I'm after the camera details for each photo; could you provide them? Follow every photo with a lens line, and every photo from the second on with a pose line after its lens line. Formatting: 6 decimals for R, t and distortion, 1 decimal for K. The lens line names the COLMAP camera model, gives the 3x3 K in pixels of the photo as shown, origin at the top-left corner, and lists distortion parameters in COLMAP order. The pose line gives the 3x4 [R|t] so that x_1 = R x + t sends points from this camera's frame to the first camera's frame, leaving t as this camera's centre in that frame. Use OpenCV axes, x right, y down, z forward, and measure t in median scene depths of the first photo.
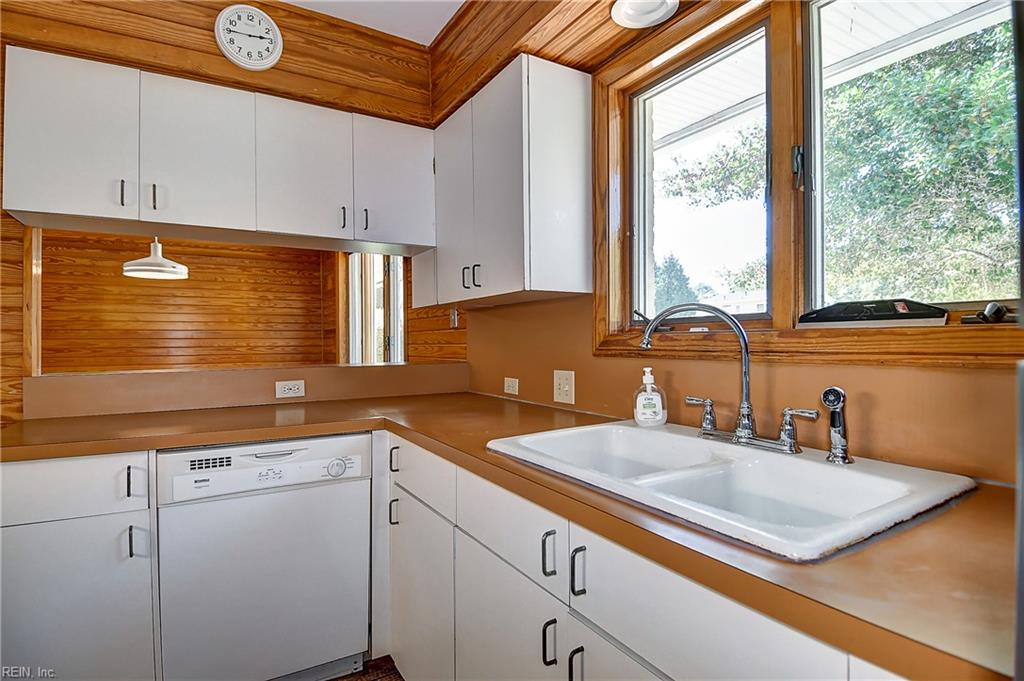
lens RADIAL K [[541.4, 0, 513.9], [0, 541.4, 340.4], [0, 0, 1]] dist [-0.005092, -0.006676]
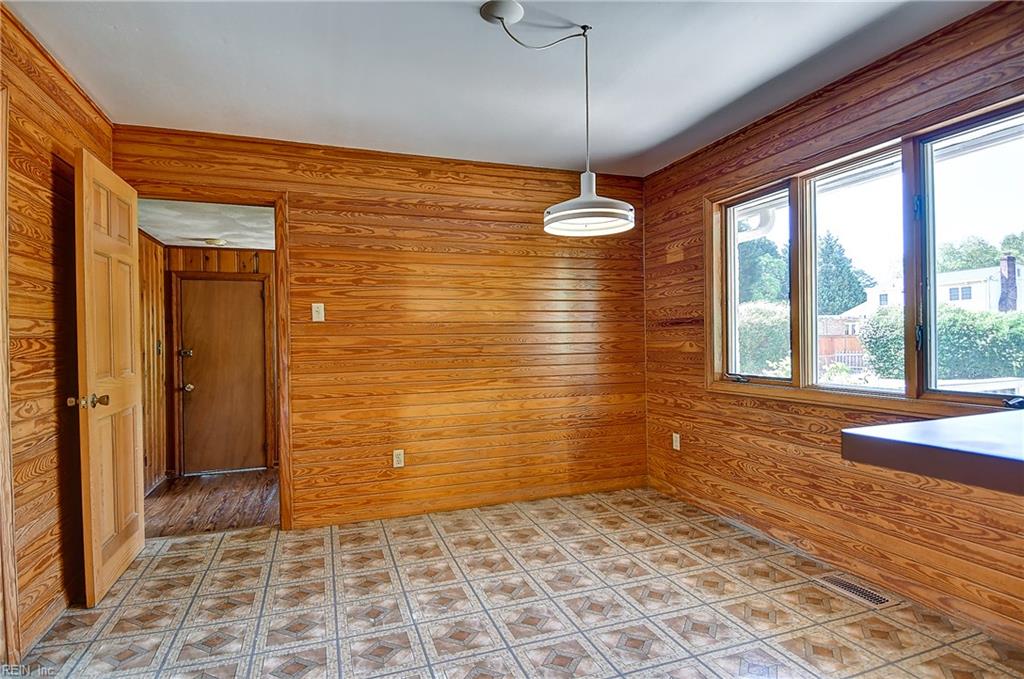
lens RADIAL K [[541.4, 0, 512.0], [0, 541.4, 339.4], [0, 0, 1]] dist [-0.005092, -0.006676]
pose [[0.978061, -0.007563, -0.208181, -0.462892], [0.009779, 0.999906, 0.009618, -0.001943], [0.208088, -0.011442, 0.978043, 0.293777]]
